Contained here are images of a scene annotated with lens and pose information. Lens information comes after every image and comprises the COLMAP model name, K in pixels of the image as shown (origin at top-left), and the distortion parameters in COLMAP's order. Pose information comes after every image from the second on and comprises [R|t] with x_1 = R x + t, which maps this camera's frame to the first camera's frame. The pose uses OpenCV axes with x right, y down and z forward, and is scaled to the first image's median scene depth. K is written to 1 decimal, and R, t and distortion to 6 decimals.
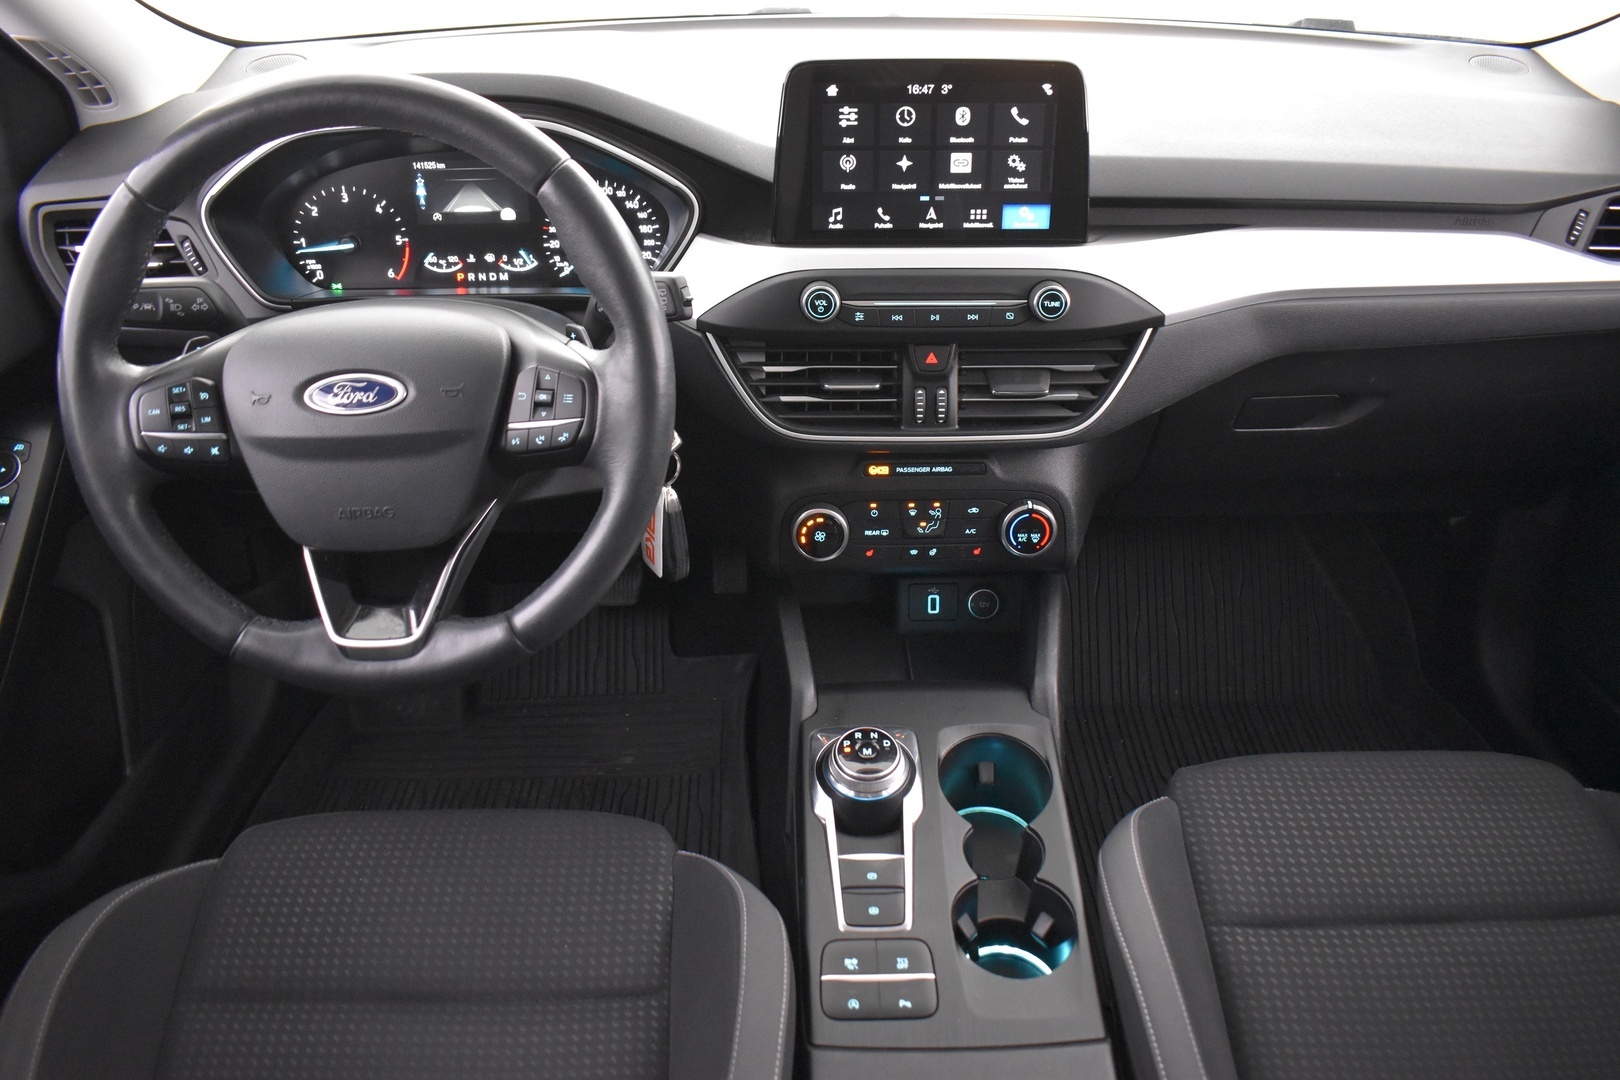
lens RADIAL K [[1250.3, 0, 812.3], [0, 1250.3, 530.4], [0, 0, 1]] dist [-0.087989, 0.005028]
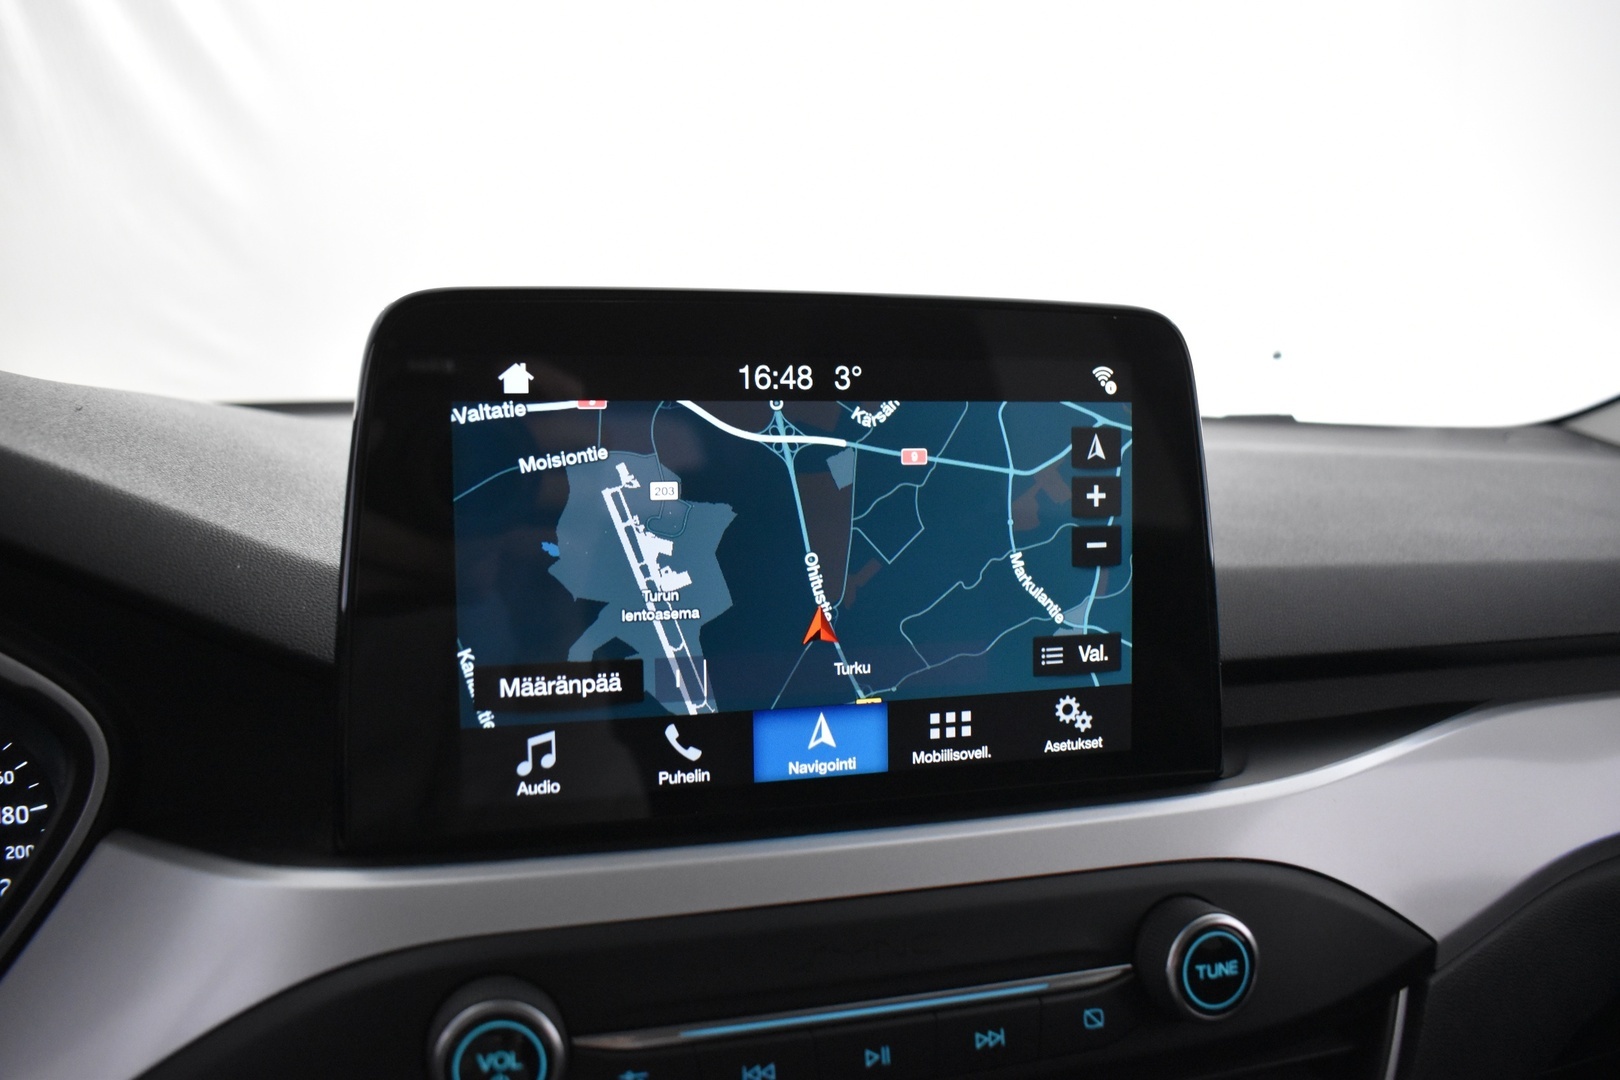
lens RADIAL K [[1250.3, 0, 812.3], [0, 1250.3, 530.4], [0, 0, 1]] dist [-0.087989, 0.005028]
pose [[0.966721, -0.020513, 0.255010, 0.006994], [0.123154, 0.911002, -0.393585, -0.171632], [-0.224240, 0.411892, 0.883211, 0.677984]]
